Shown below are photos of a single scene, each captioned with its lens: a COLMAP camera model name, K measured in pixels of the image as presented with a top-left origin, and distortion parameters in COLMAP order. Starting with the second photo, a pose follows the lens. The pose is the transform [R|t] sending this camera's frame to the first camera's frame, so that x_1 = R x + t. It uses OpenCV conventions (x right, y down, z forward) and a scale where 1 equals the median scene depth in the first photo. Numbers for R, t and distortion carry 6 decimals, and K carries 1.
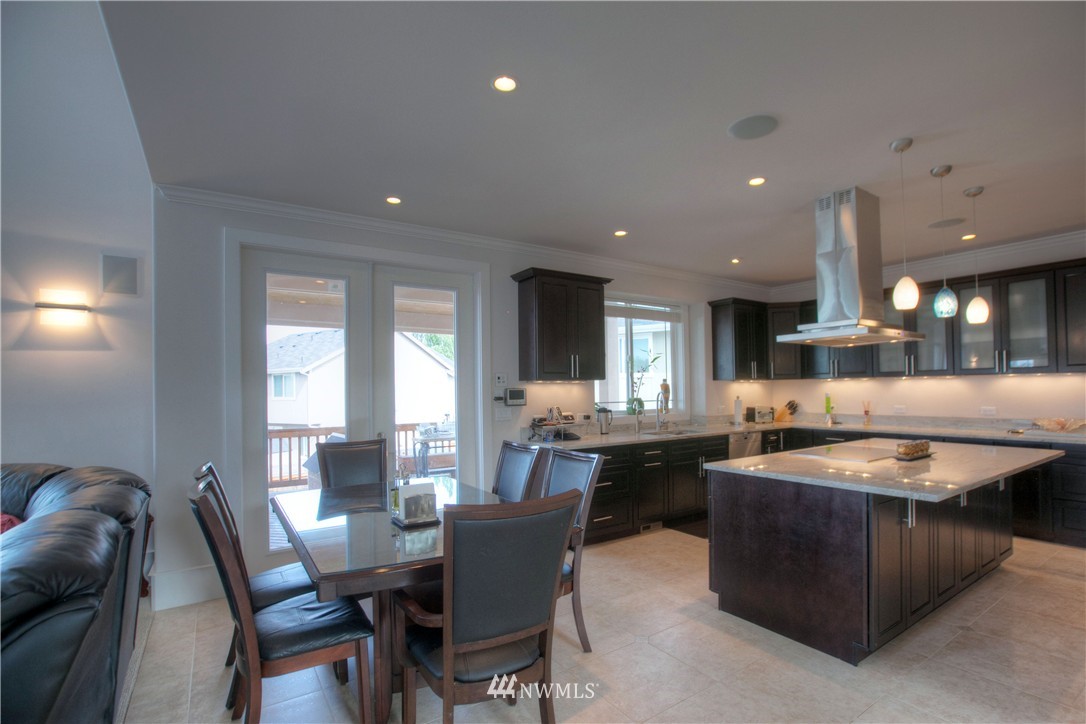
lens RADIAL K [[506.3, 0, 557.9], [0, 506.3, 385.5], [0, 0, 1]] dist [-0.064929, 0.027272]
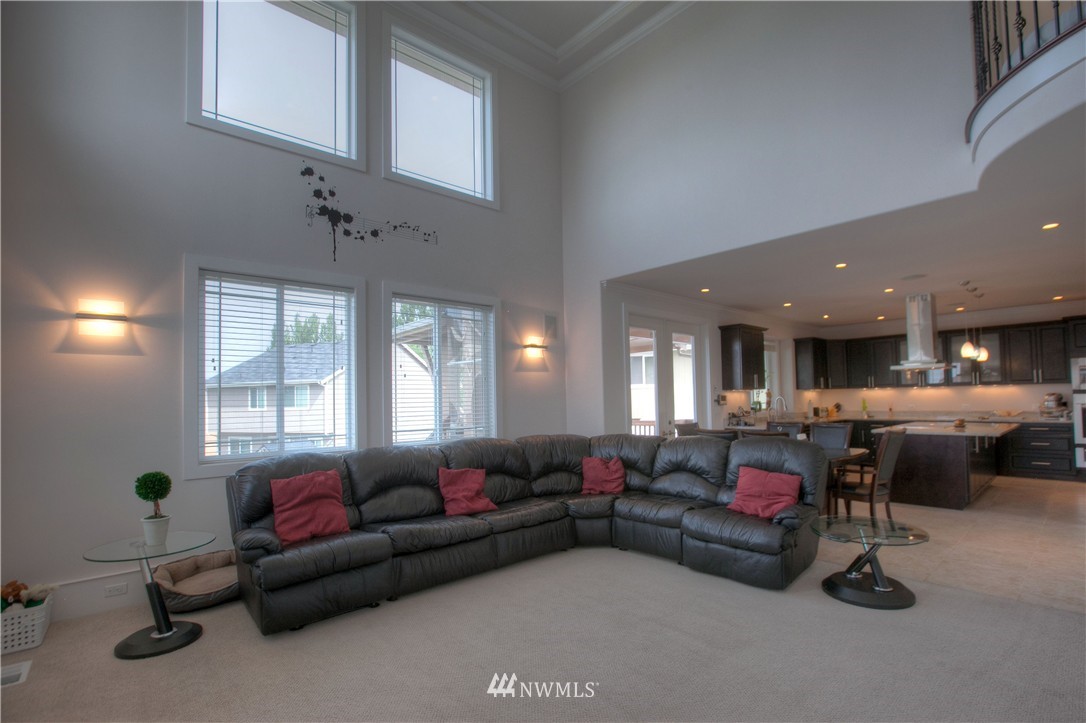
lens RADIAL K [[506.3, 0, 557.9], [0, 506.3, 385.0], [0, 0, 1]] dist [-0.064929, 0.027272]
pose [[0.990132, -0.000103, 0.140139, -0.702871], [0.002780, 0.999817, -0.018907, 0.003759], [-0.140112, 0.019110, 0.989951, -0.455926]]
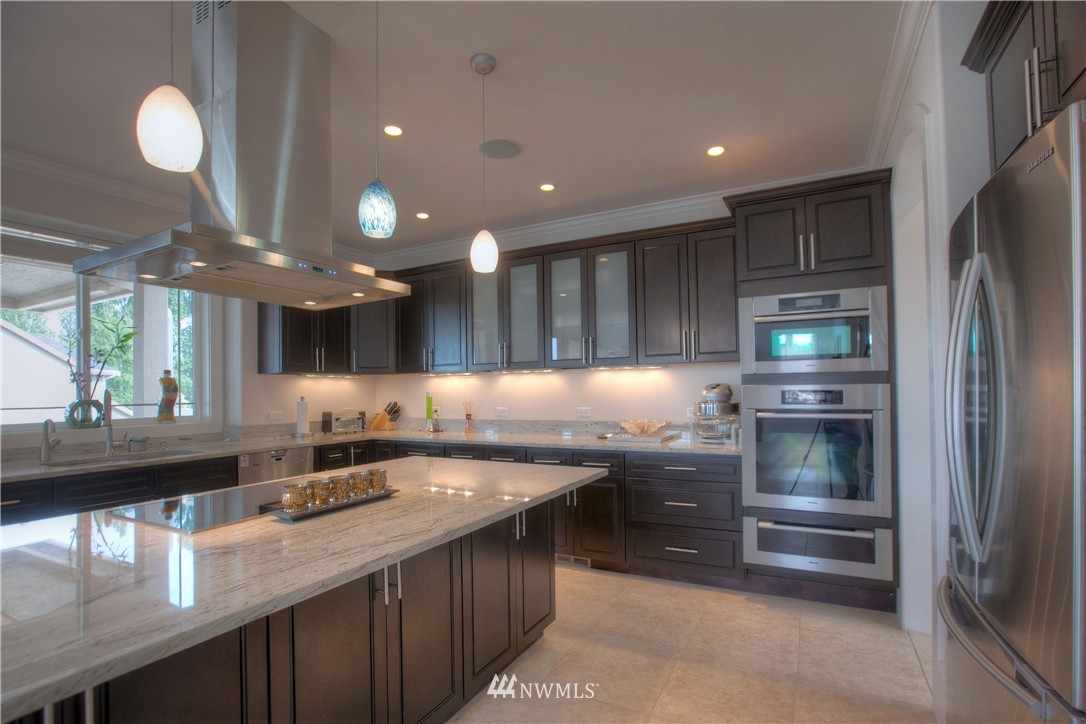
lens RADIAL K [[506.3, 0, 557.9], [0, 506.3, 385.5], [0, 0, 1]] dist [-0.064929, 0.027272]
pose [[0.877643, 0.004996, 0.479290, 0.384005], [-0.001159, 0.999965, -0.008300, 0.012392], [-0.479314, 0.006729, 0.877618, 0.241429]]
